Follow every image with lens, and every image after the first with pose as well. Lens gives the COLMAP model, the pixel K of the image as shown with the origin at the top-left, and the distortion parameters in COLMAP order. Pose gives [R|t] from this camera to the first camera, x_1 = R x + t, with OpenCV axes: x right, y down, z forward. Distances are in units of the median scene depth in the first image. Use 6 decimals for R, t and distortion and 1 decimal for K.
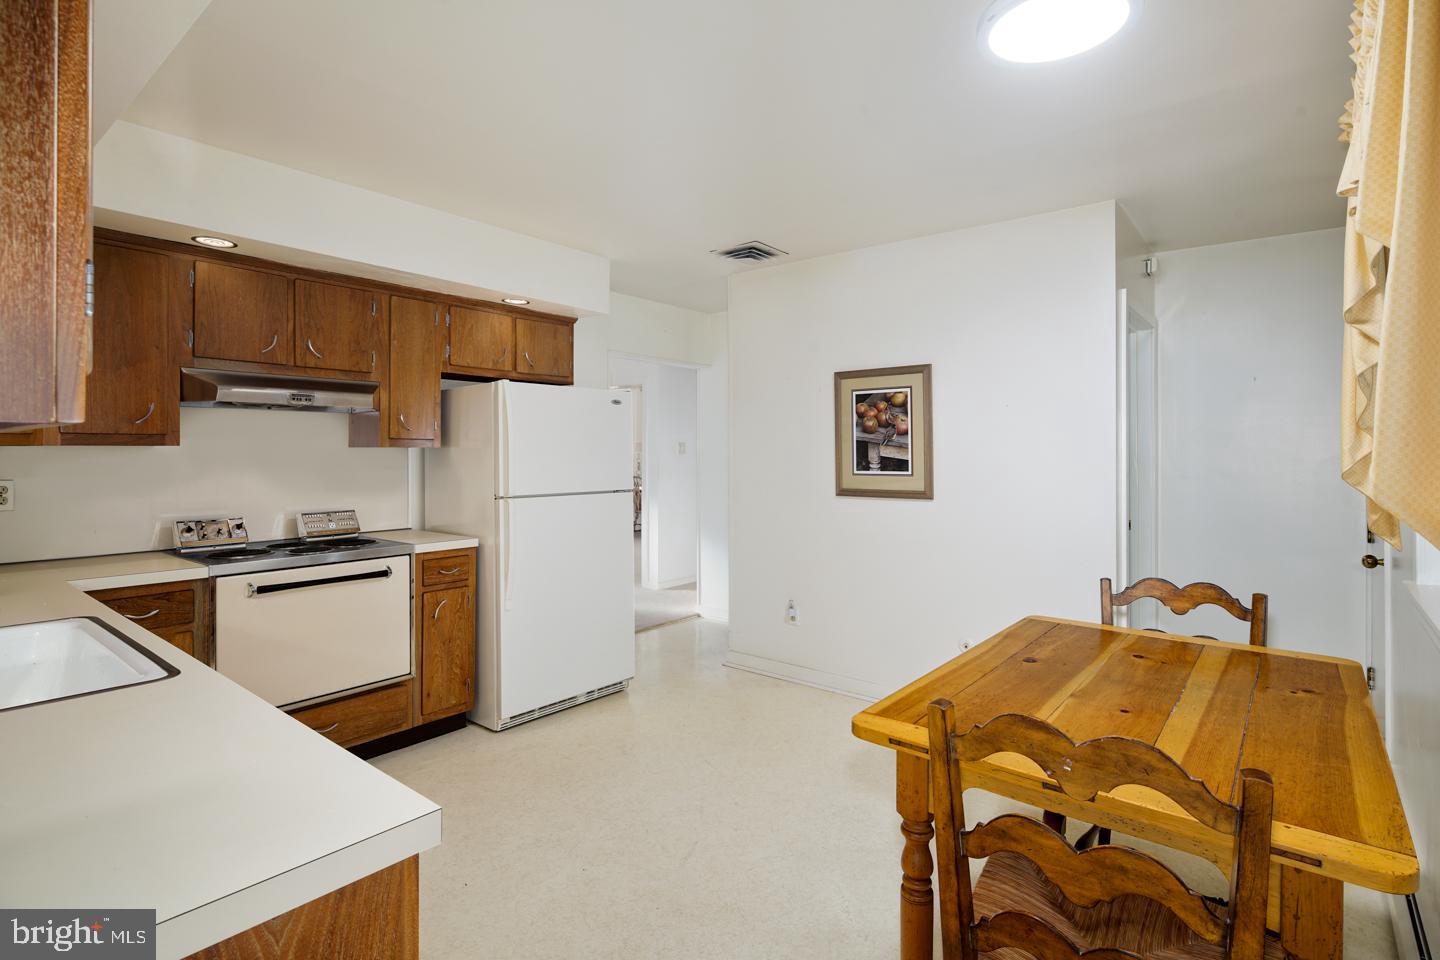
lens RADIAL K [[717.1, 0, 721.3], [0, 717.1, 461.8], [0, 0, 1]] dist [-0.001506, -0.000390]
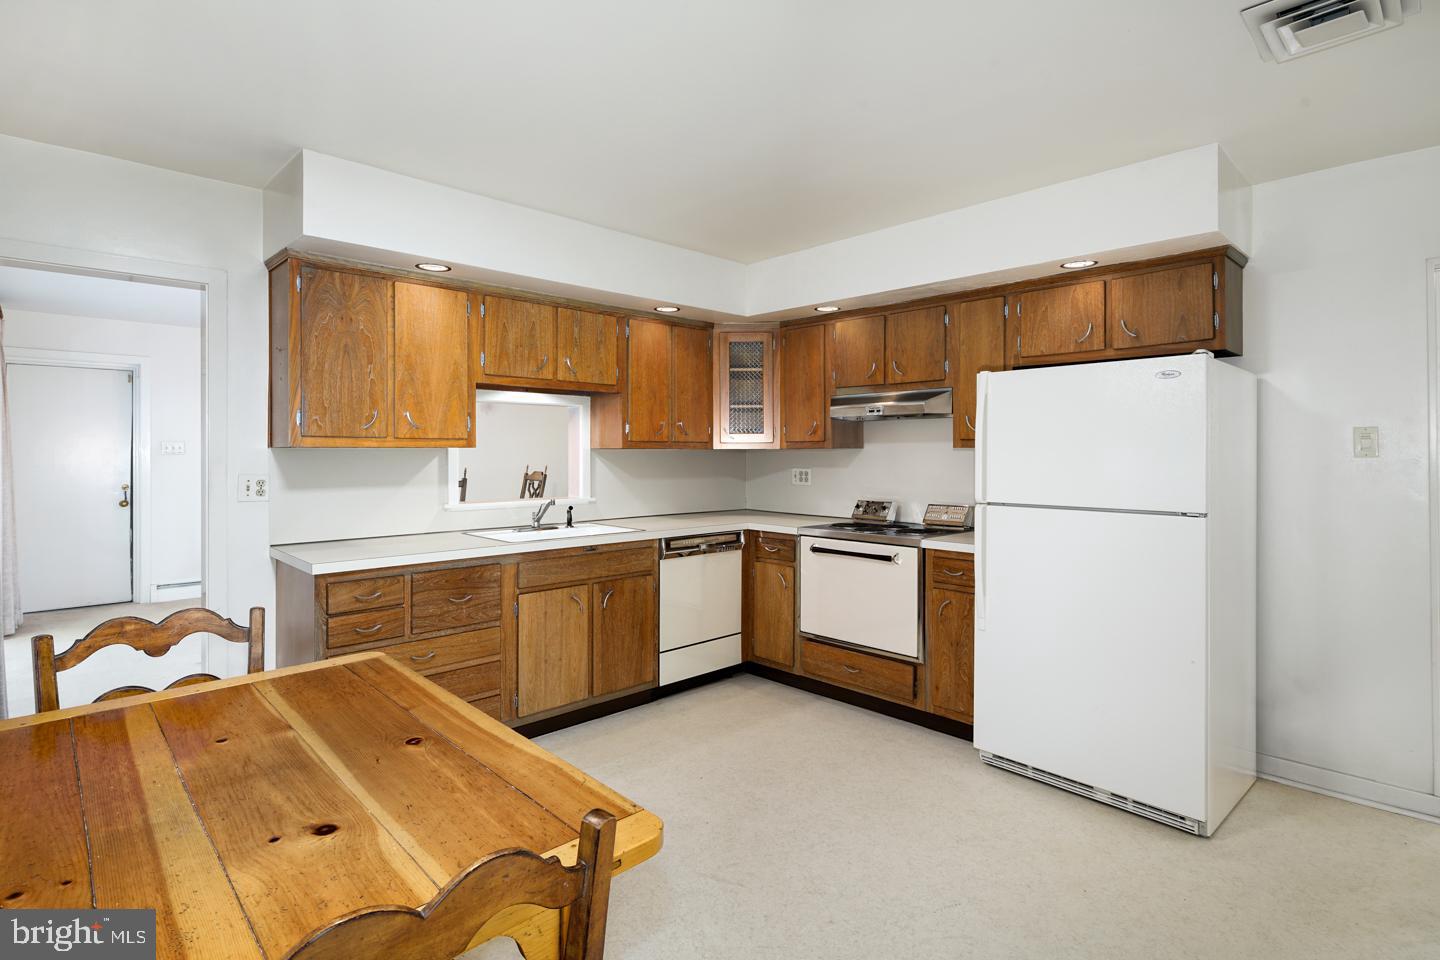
lens RADIAL K [[711.9, 0, 717.6], [0, 711.9, 449.8], [0, 0, 1]] dist [0.000300, -0.000350]
pose [[-0.124322, -0.002347, -0.992239, 0.641633], [-0.011187, 0.999937, -0.000964, -0.012374], [0.992179, 0.010981, -0.124340, 0.804889]]
